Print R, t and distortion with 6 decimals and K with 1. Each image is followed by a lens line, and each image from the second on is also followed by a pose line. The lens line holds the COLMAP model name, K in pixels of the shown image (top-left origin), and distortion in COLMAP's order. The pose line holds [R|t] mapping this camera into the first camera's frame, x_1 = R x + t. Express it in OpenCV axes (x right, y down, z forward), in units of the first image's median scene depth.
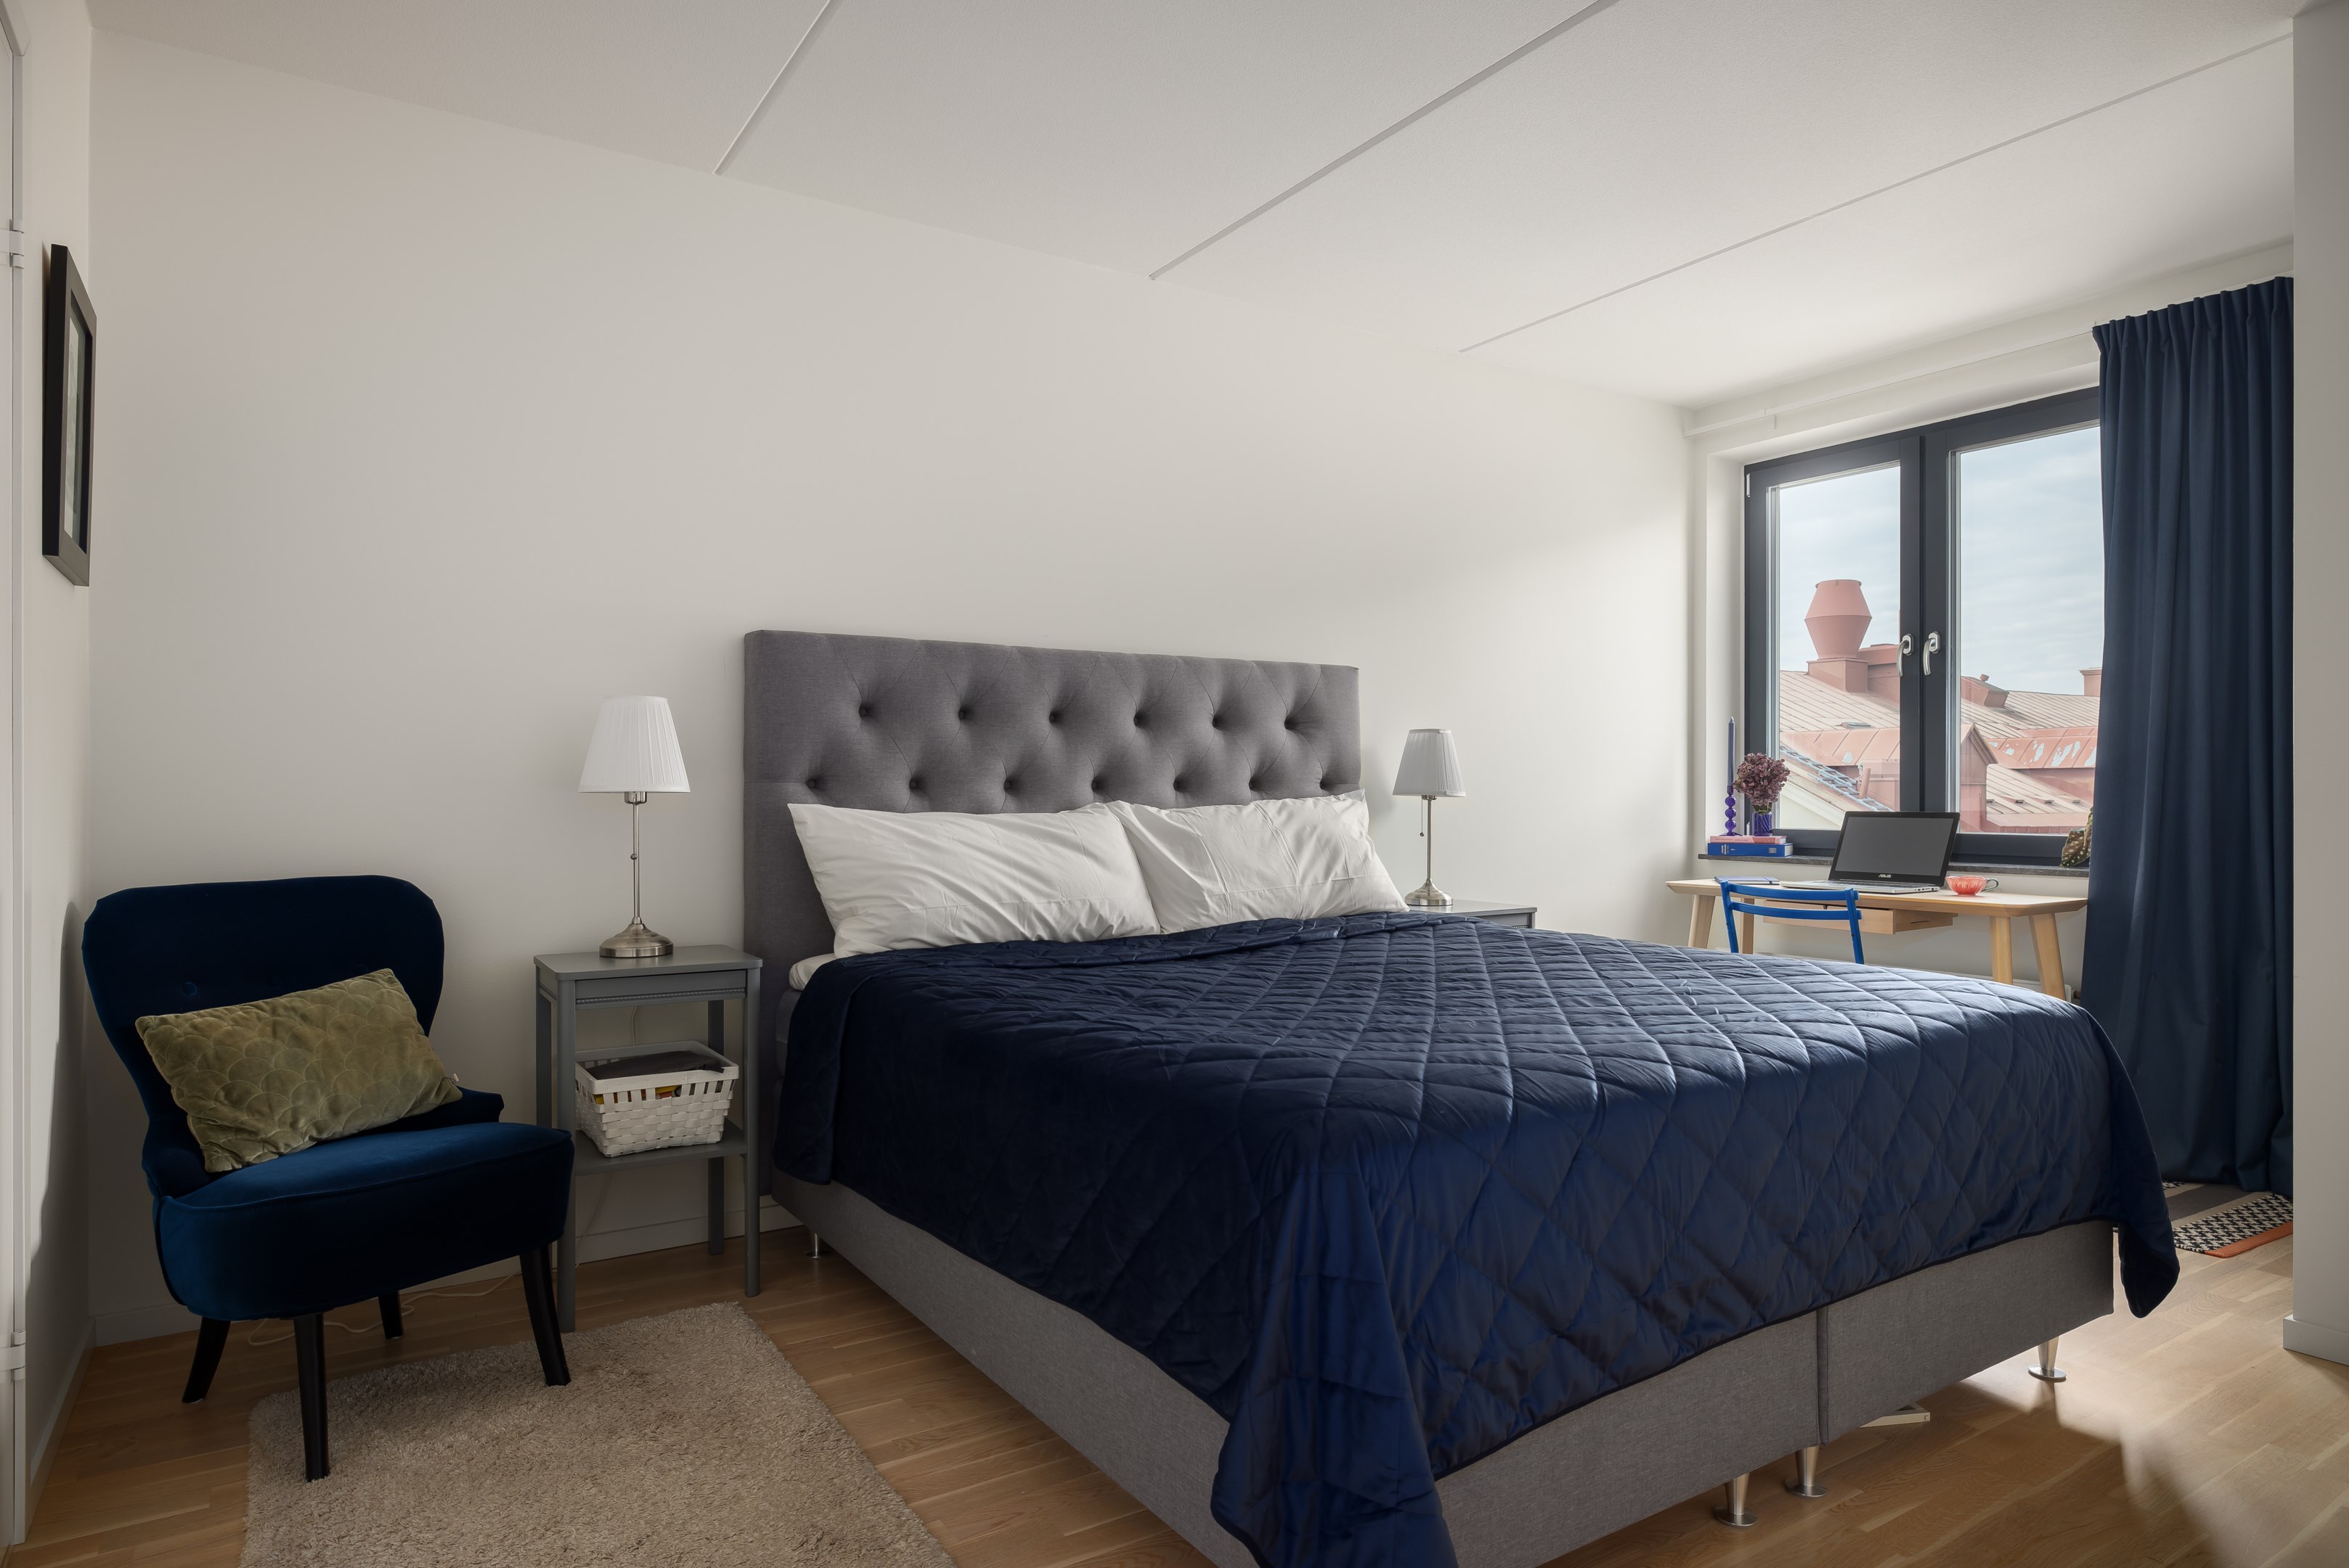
lens RADIAL K [[1384.7, 0, 1197.5], [0, 1384.7, 793.3], [0, 0, 1]] dist [-0.013799, 0.006276]
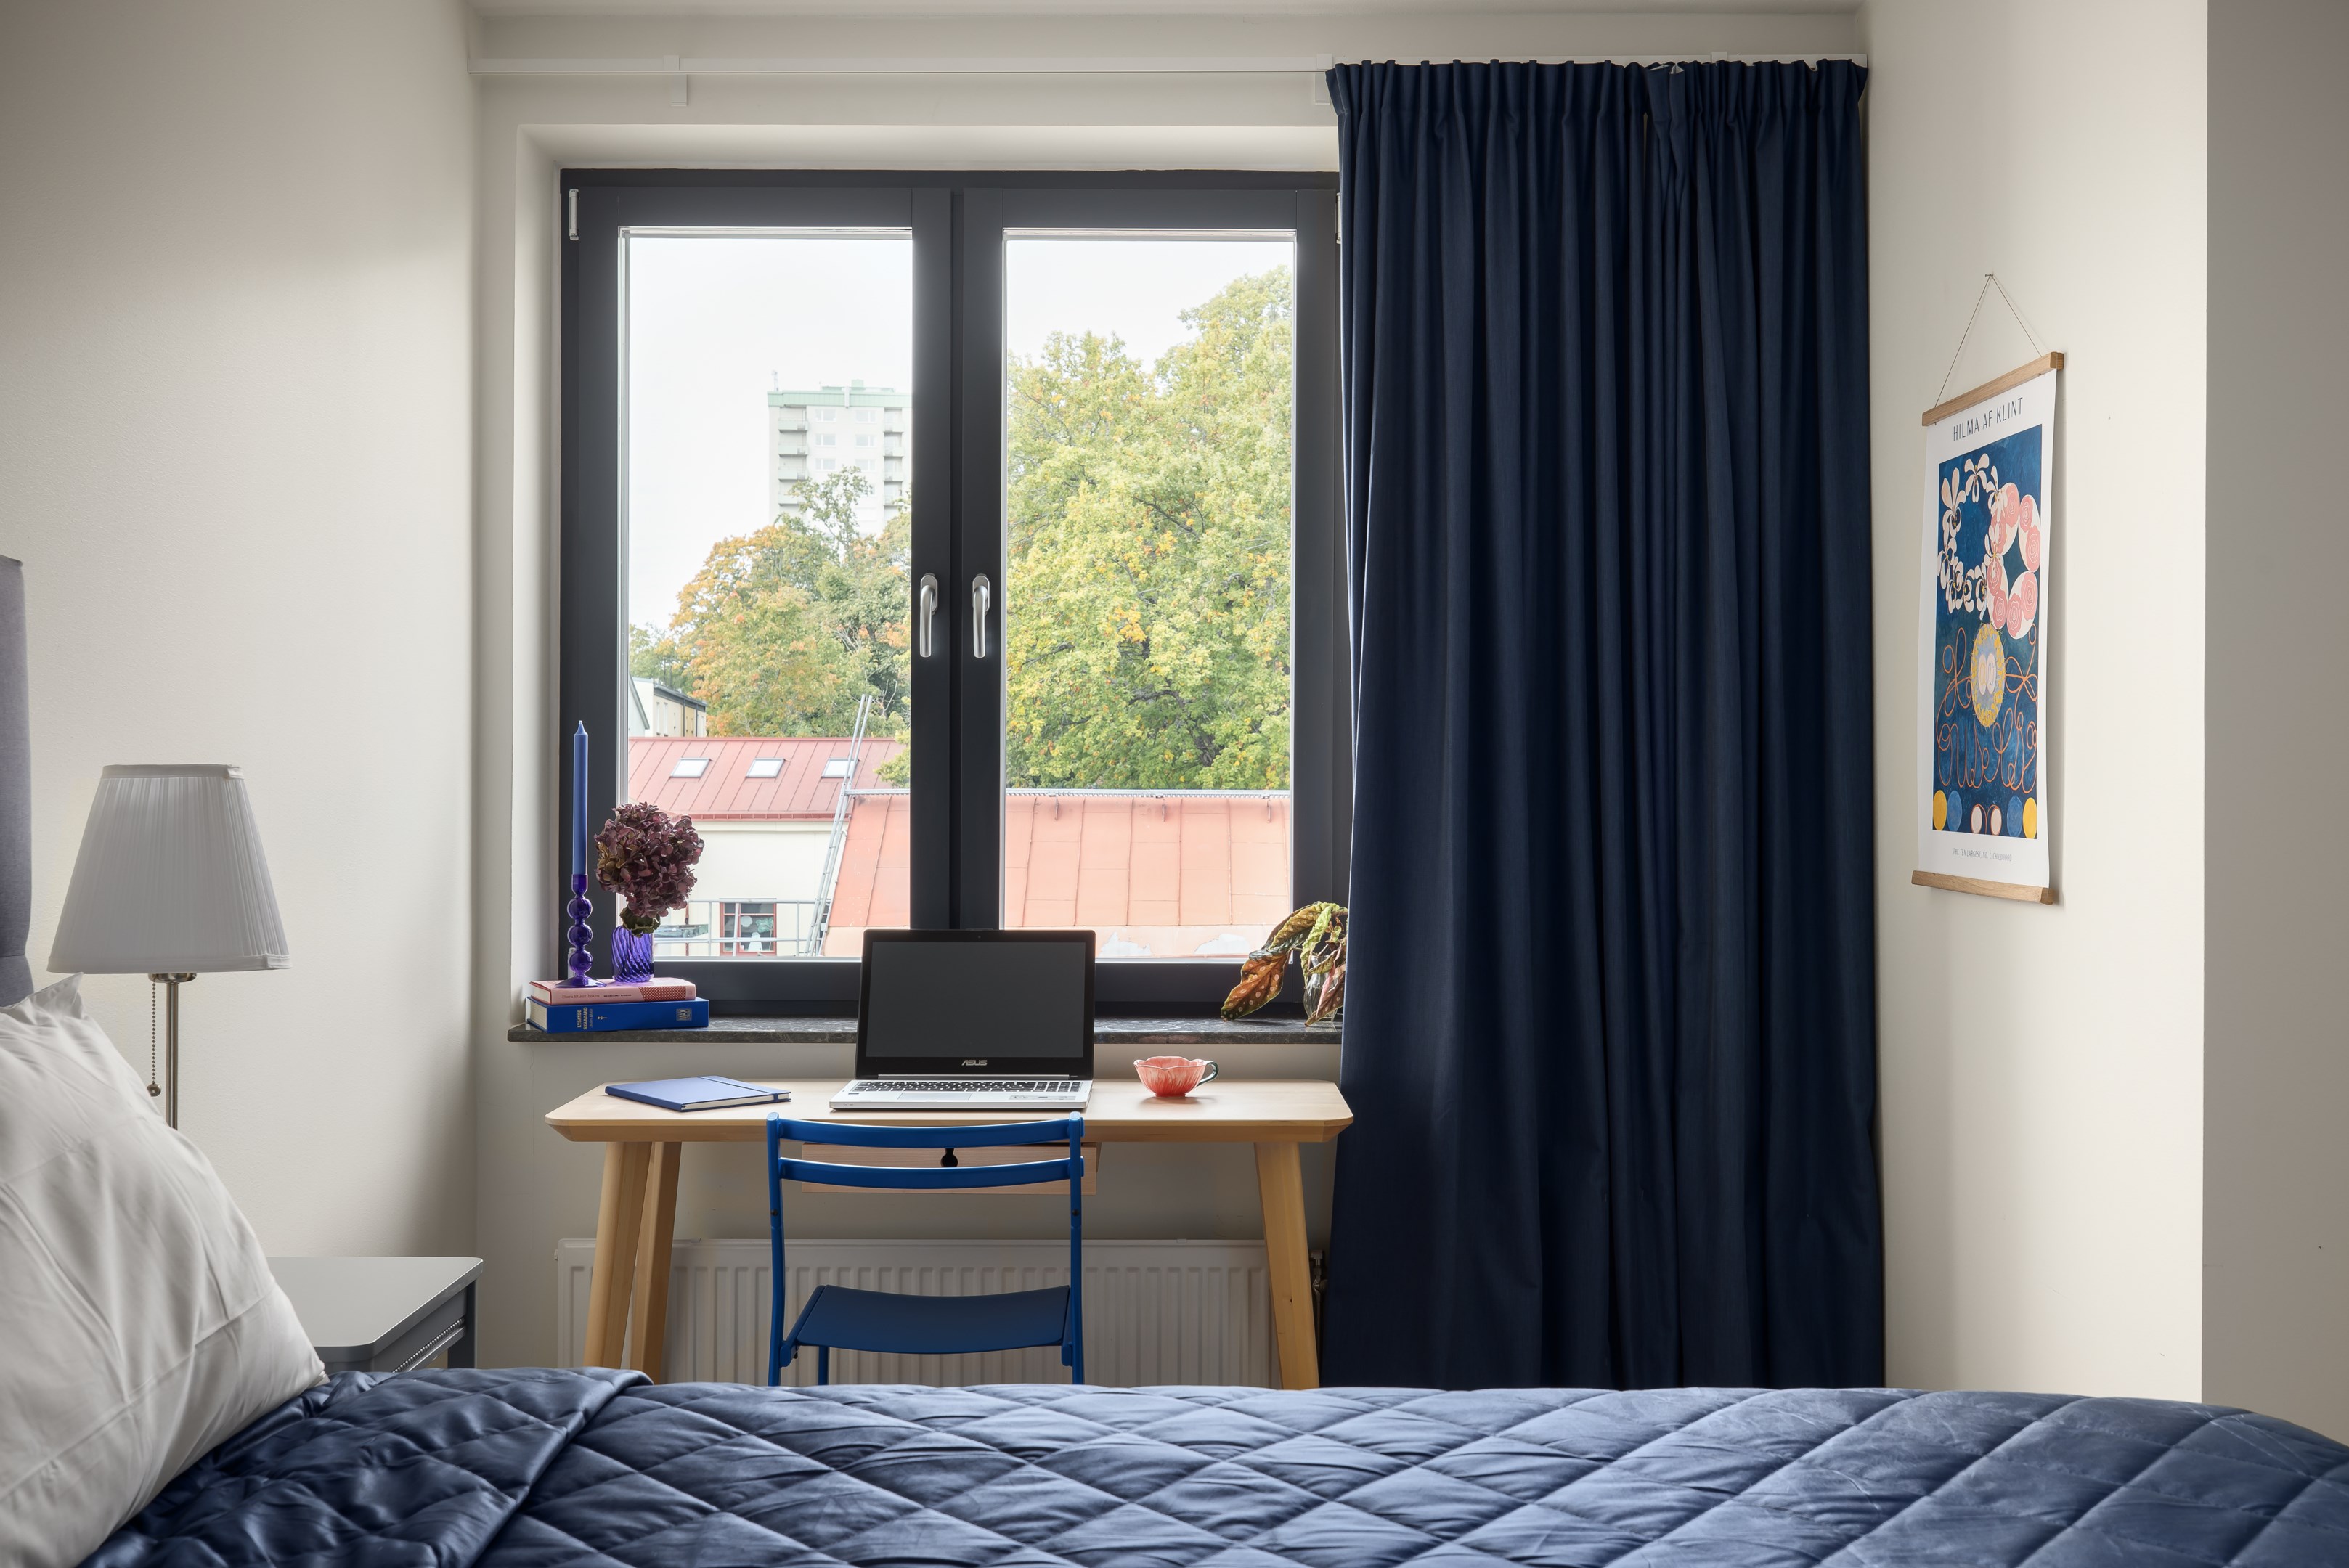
lens RADIAL K [[2248.8, 0, 1130.7], [0, 2248.8, 800.2], [0, 0, 1]] dist [-0.008730, 0.000000]
pose [[0.547687, -0.007182, 0.836653, -0.137463], [-0.002702, 0.999943, 0.010353, -0.040213], [-0.836679, -0.007931, 0.547636, 0.476096]]
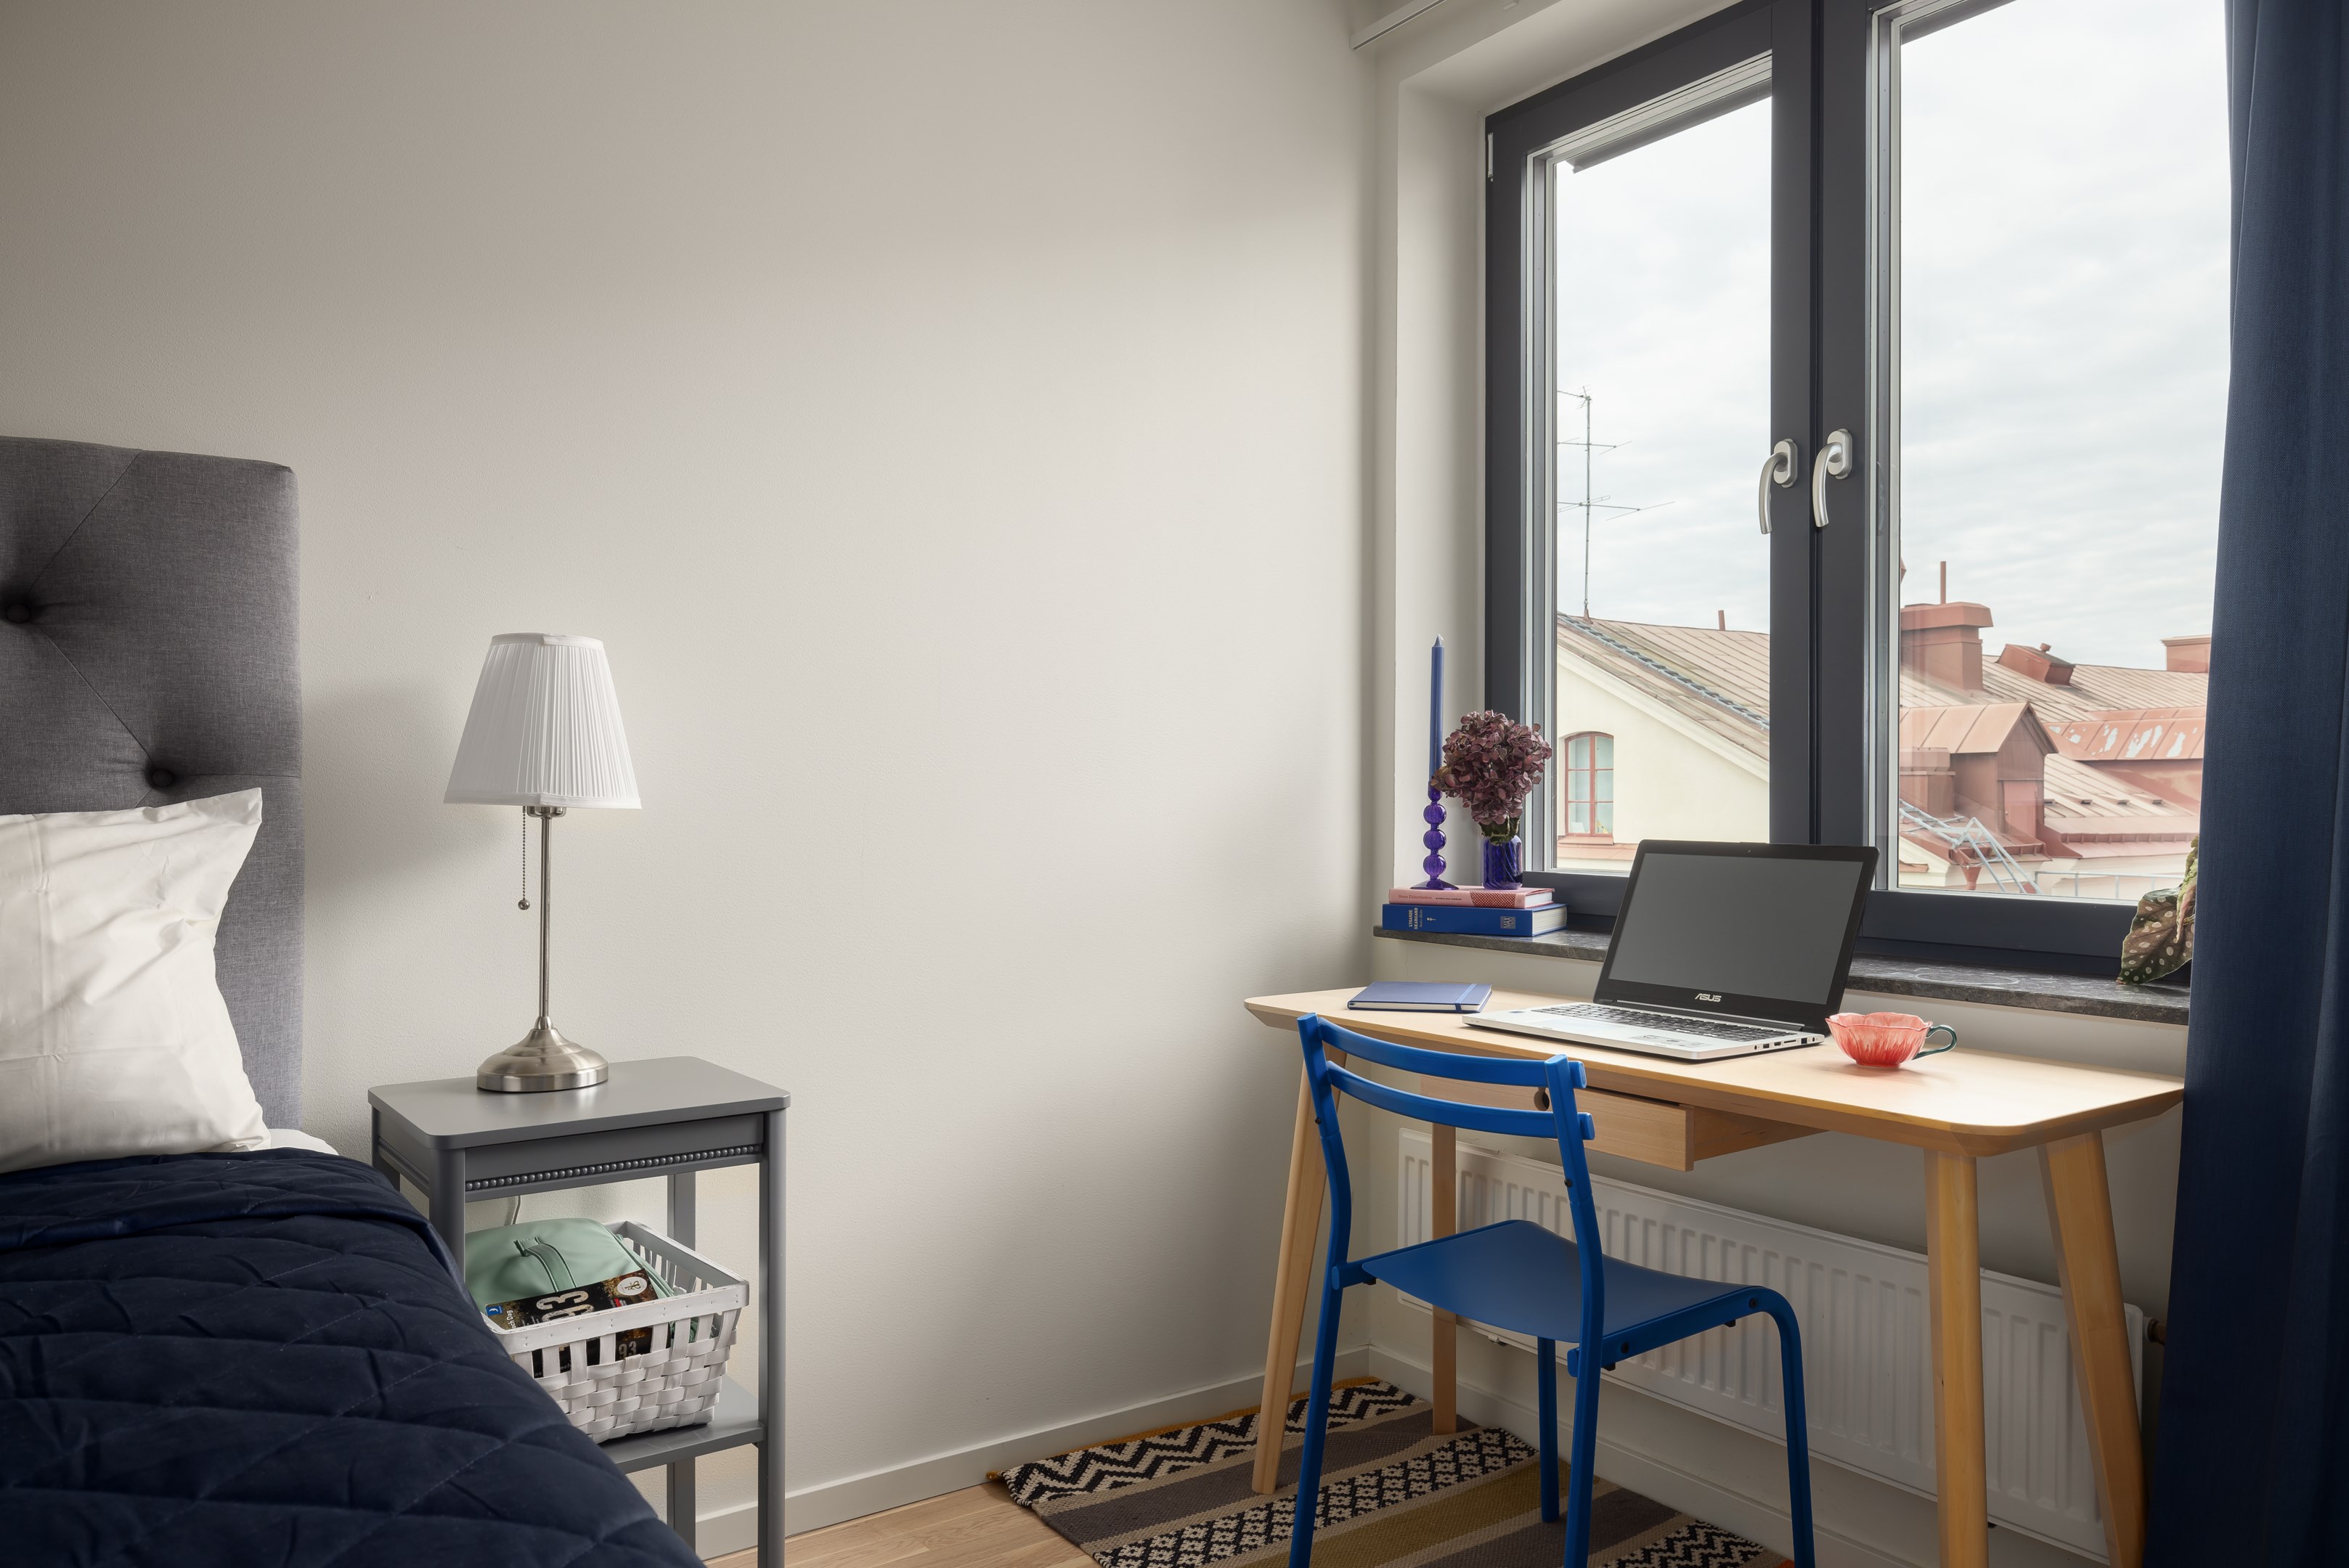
lens RADIAL K [[1594.6, 0, 1239.3], [0, 1594.6, 802.2], [0, 0, 1]] dist [0.001112, -0.000896]
pose [[0.998959, -0.001605, 0.045599, 0.312885], [0.001306, 0.999977, 0.006603, -0.002267], [-0.045609, -0.006536, 0.998938, 0.490894]]
